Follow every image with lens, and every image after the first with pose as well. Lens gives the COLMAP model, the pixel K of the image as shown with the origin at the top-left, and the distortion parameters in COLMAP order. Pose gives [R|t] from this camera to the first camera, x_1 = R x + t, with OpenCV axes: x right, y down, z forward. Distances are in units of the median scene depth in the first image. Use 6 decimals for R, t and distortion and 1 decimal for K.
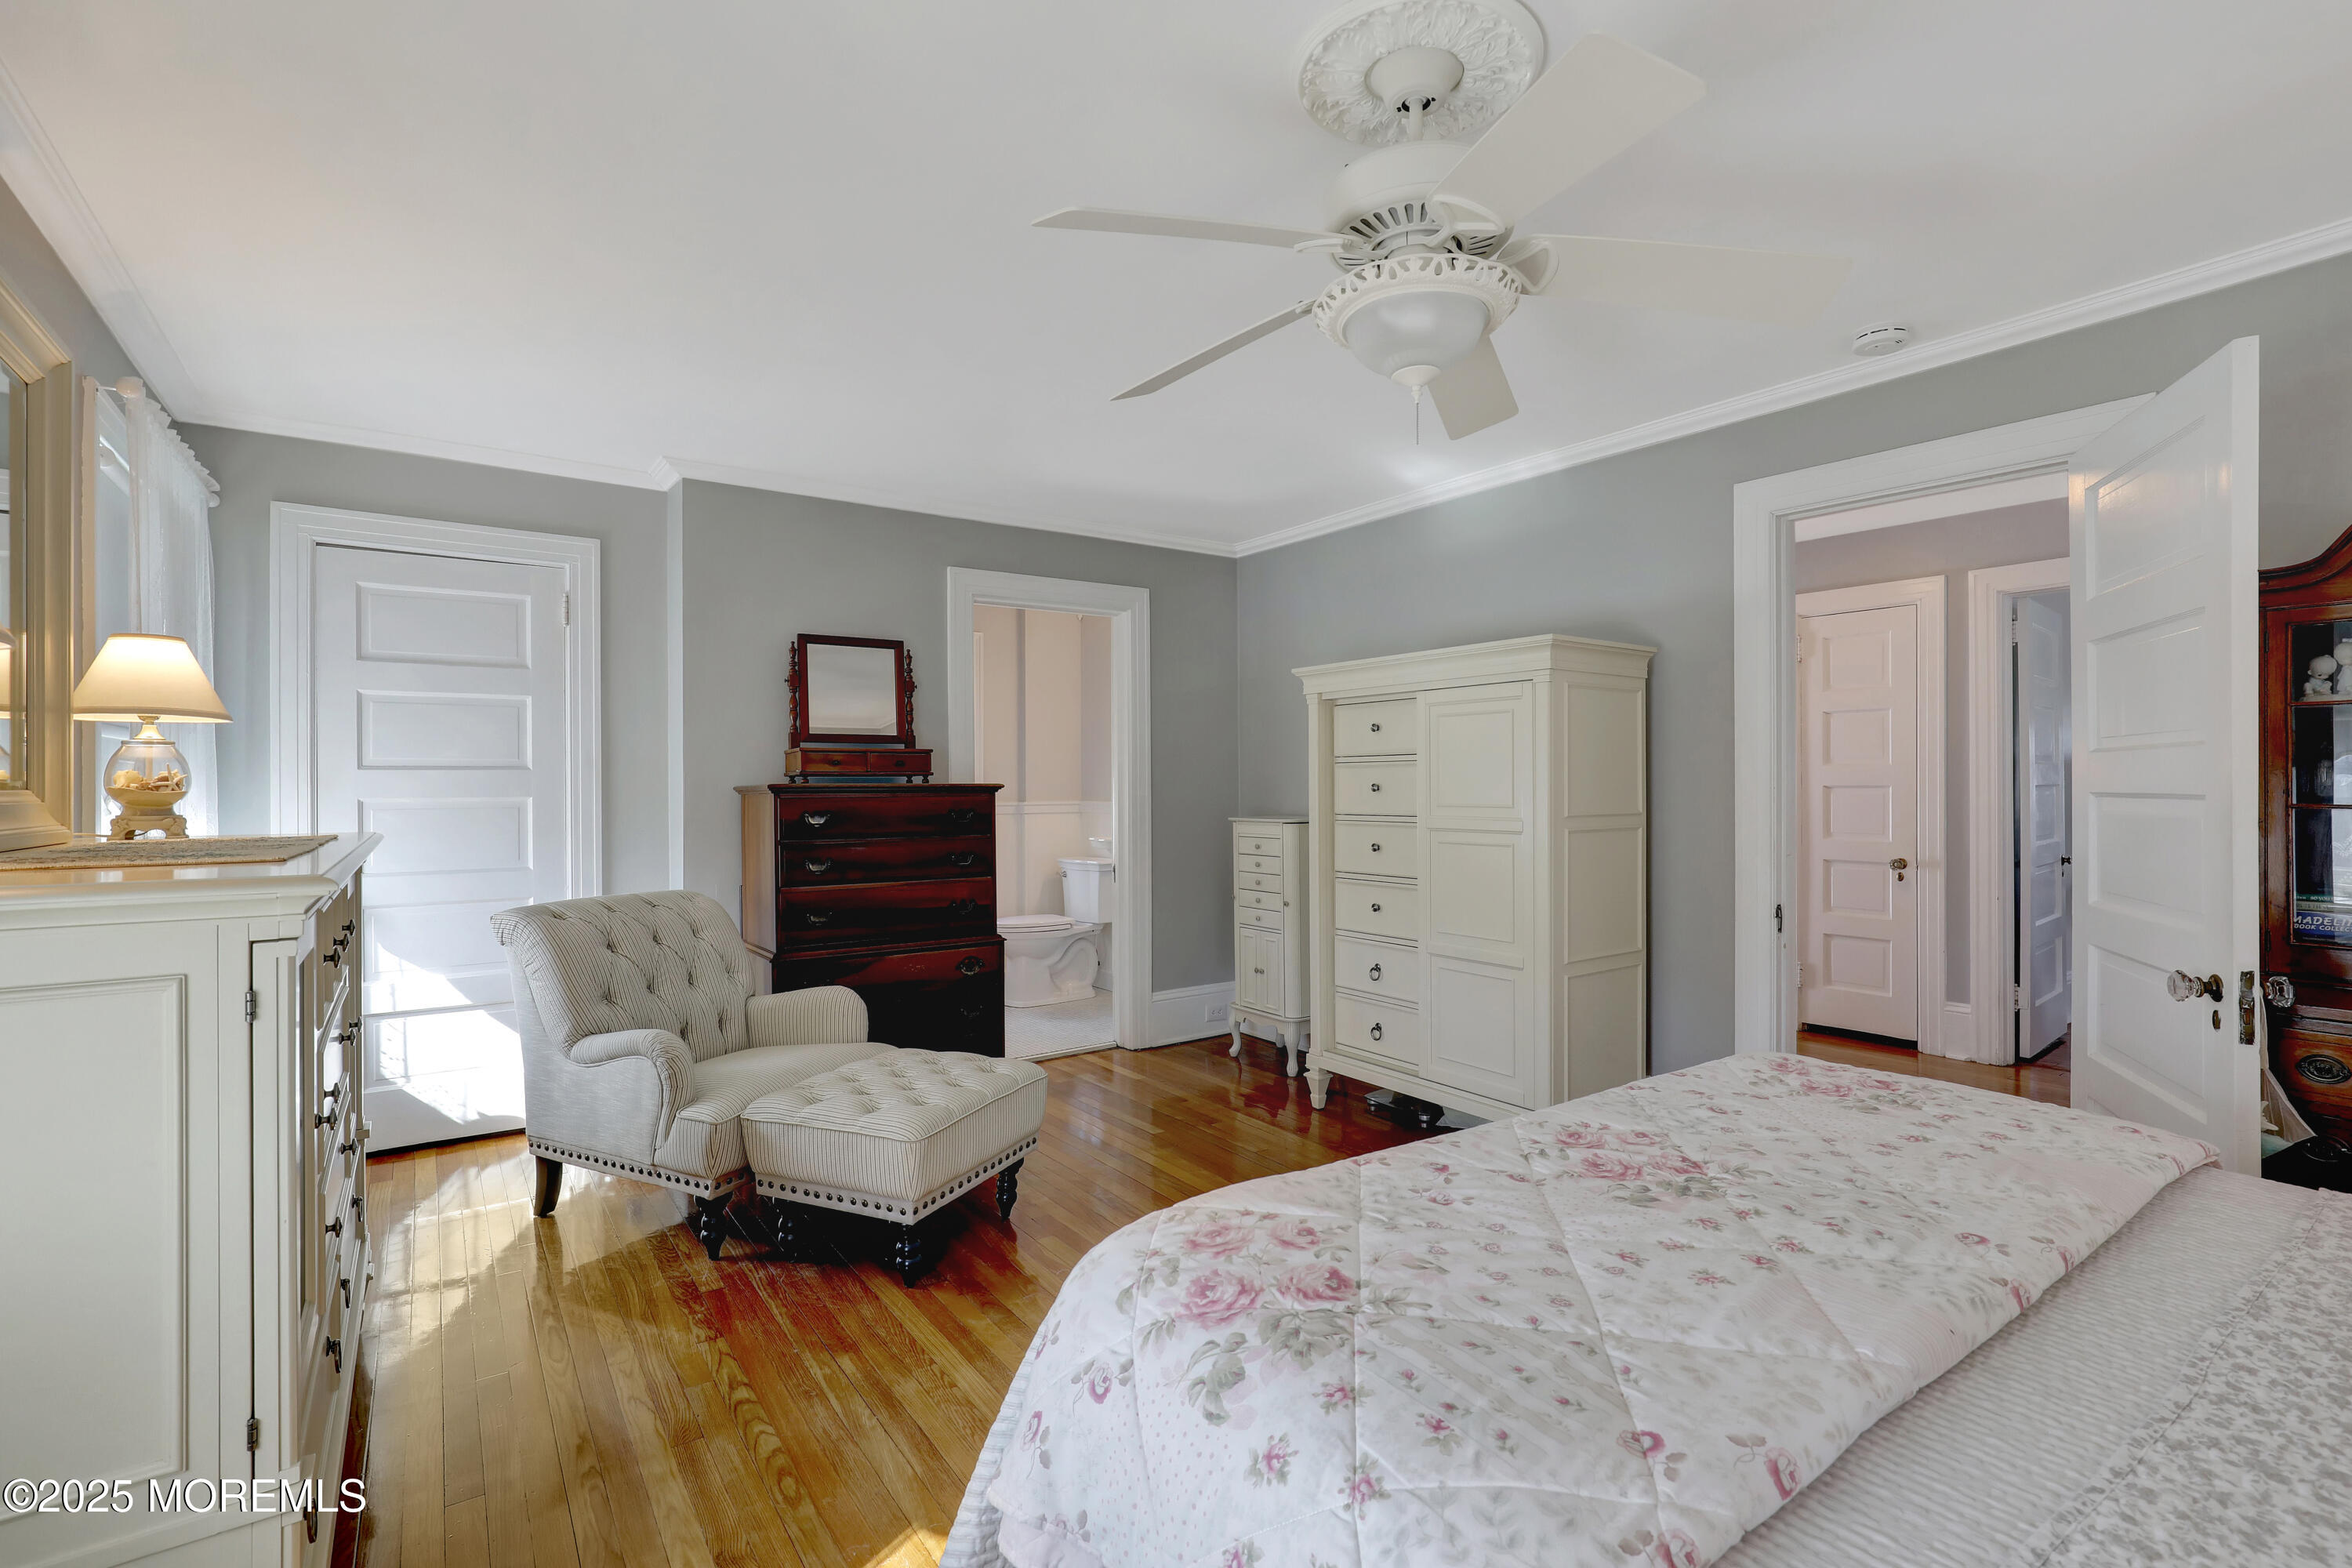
lens RADIAL K [[1081.6, 0, 1177.8], [0, 1081.6, 771.8], [0, 0, 1]] dist [-0.002976, -0.000083]
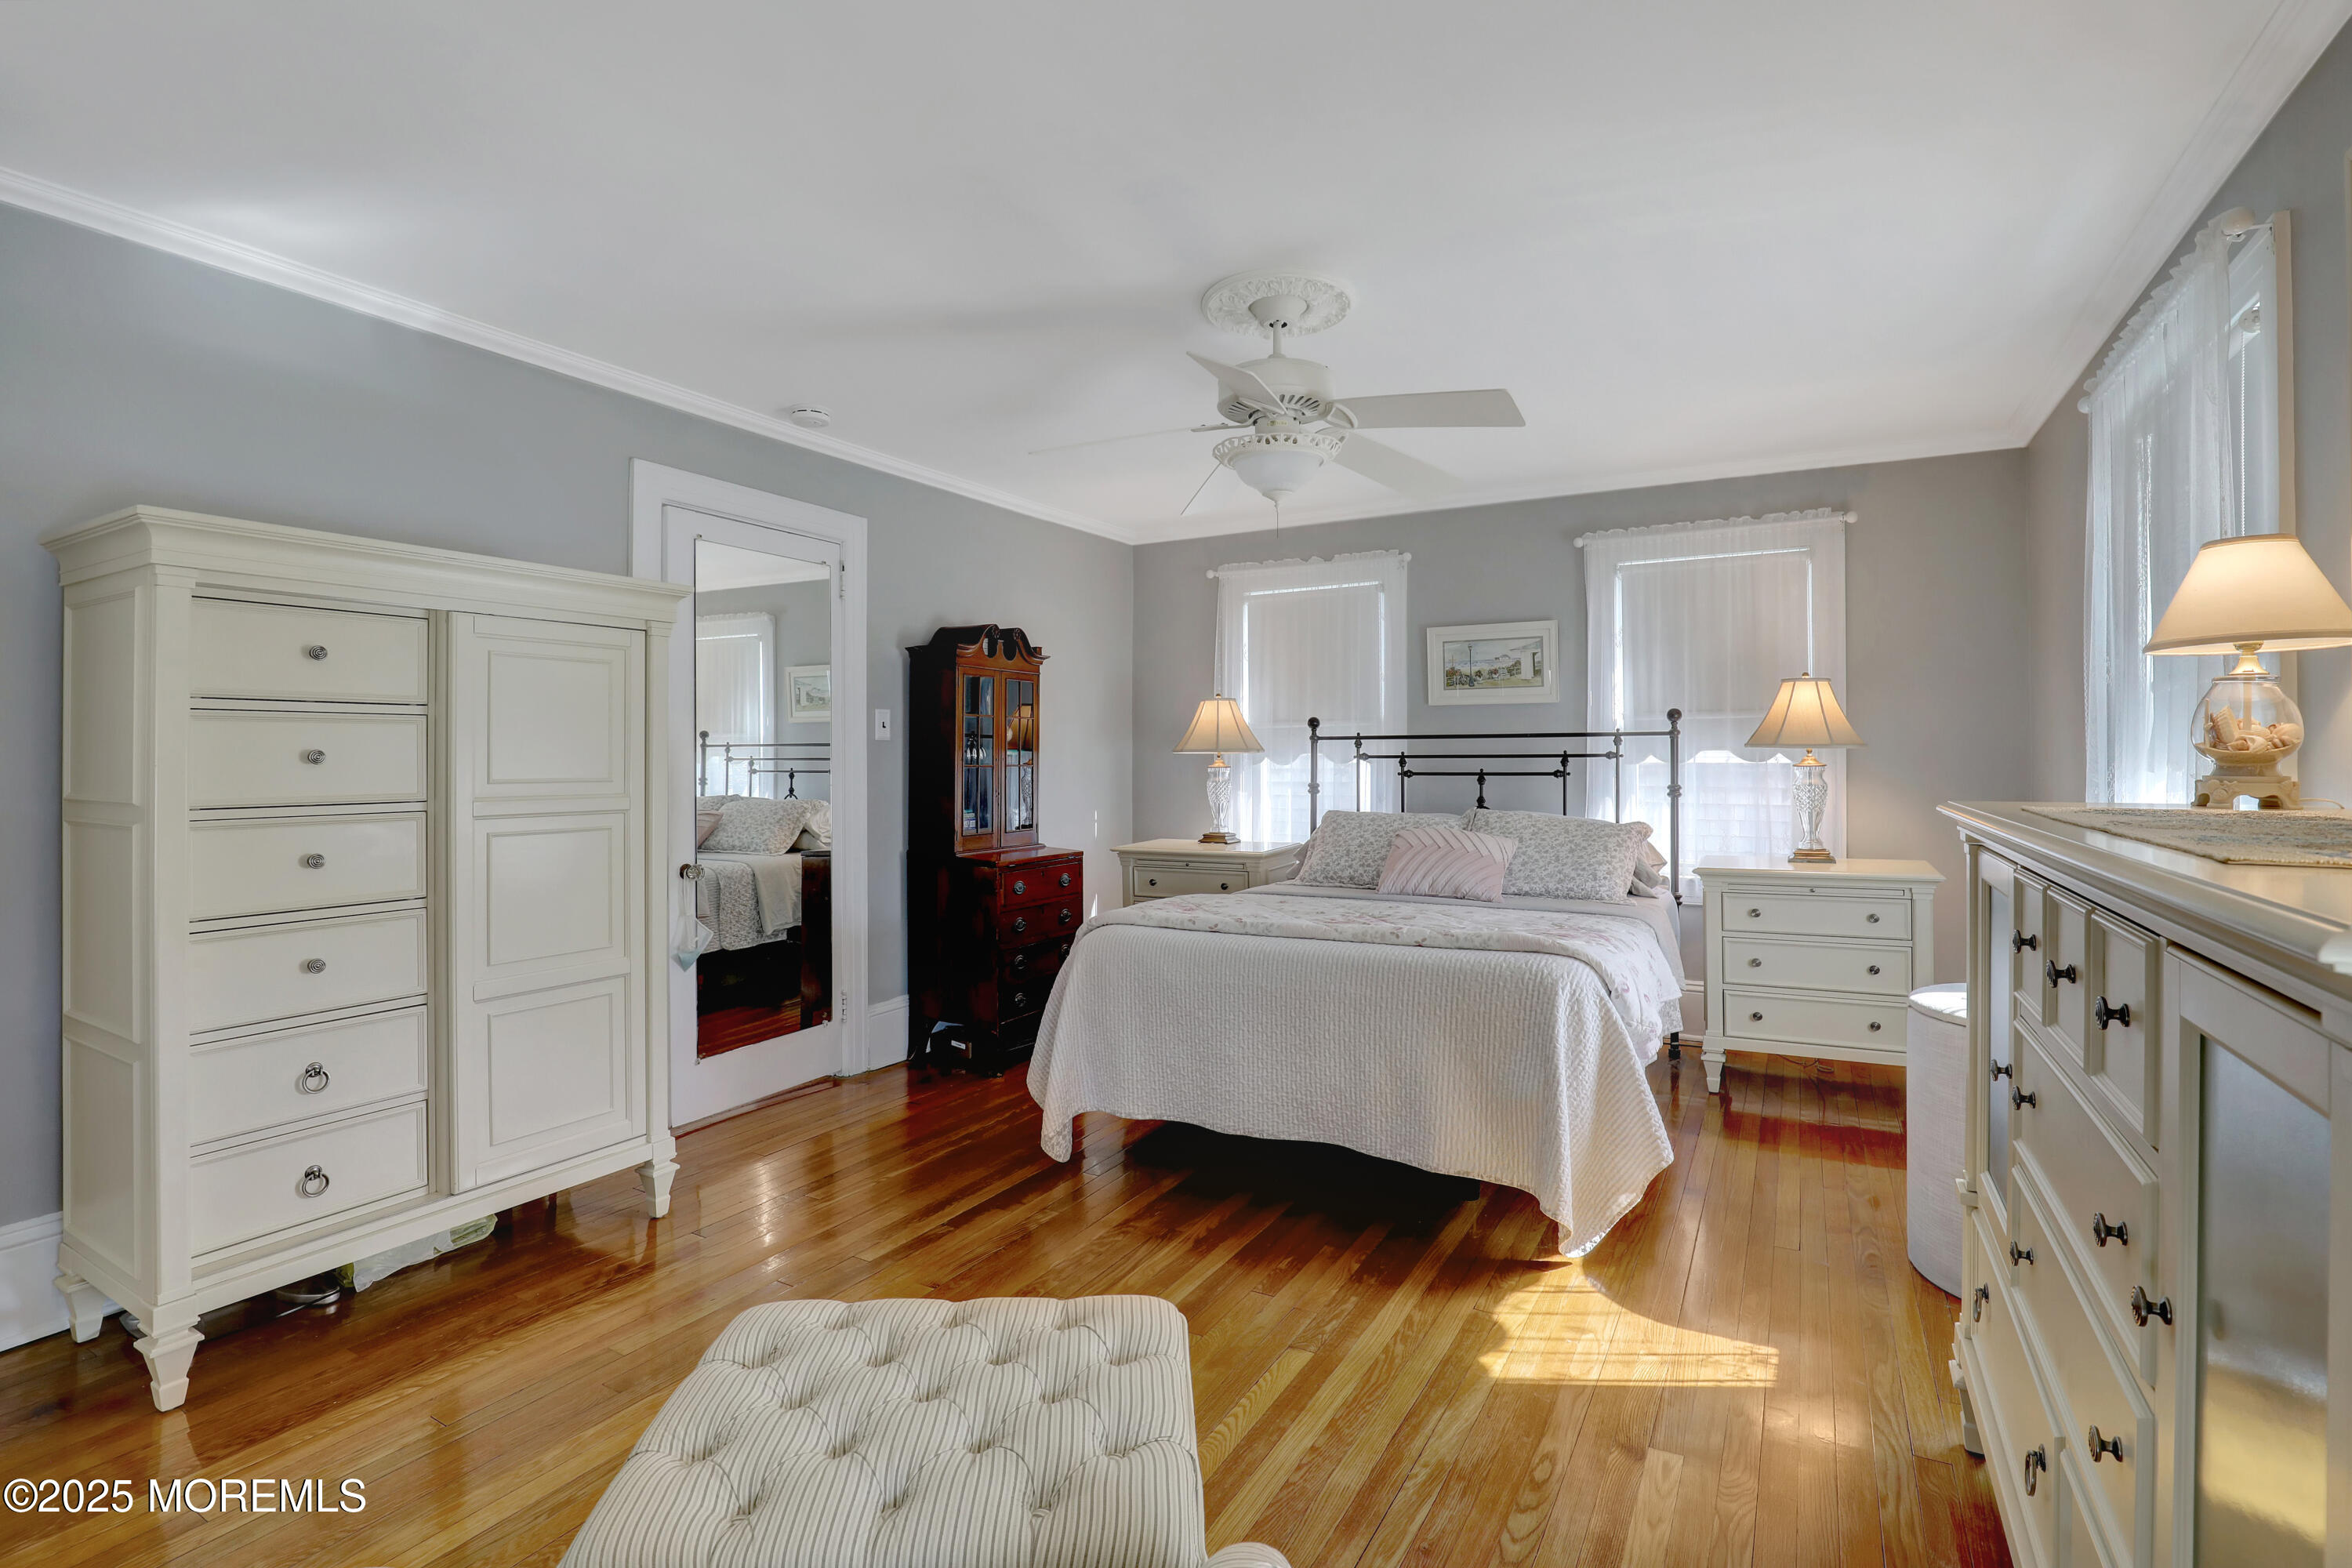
lens RADIAL K [[1081.6, 0, 1177.8], [0, 1081.6, 771.8], [0, 0, 1]] dist [-0.002976, -0.000083]
pose [[-0.420251, -0.006573, 0.907384, -0.696114], [-0.004384, 0.999977, 0.005213, 0.022916], [-0.907397, -0.001788, -0.420270, 1.083956]]
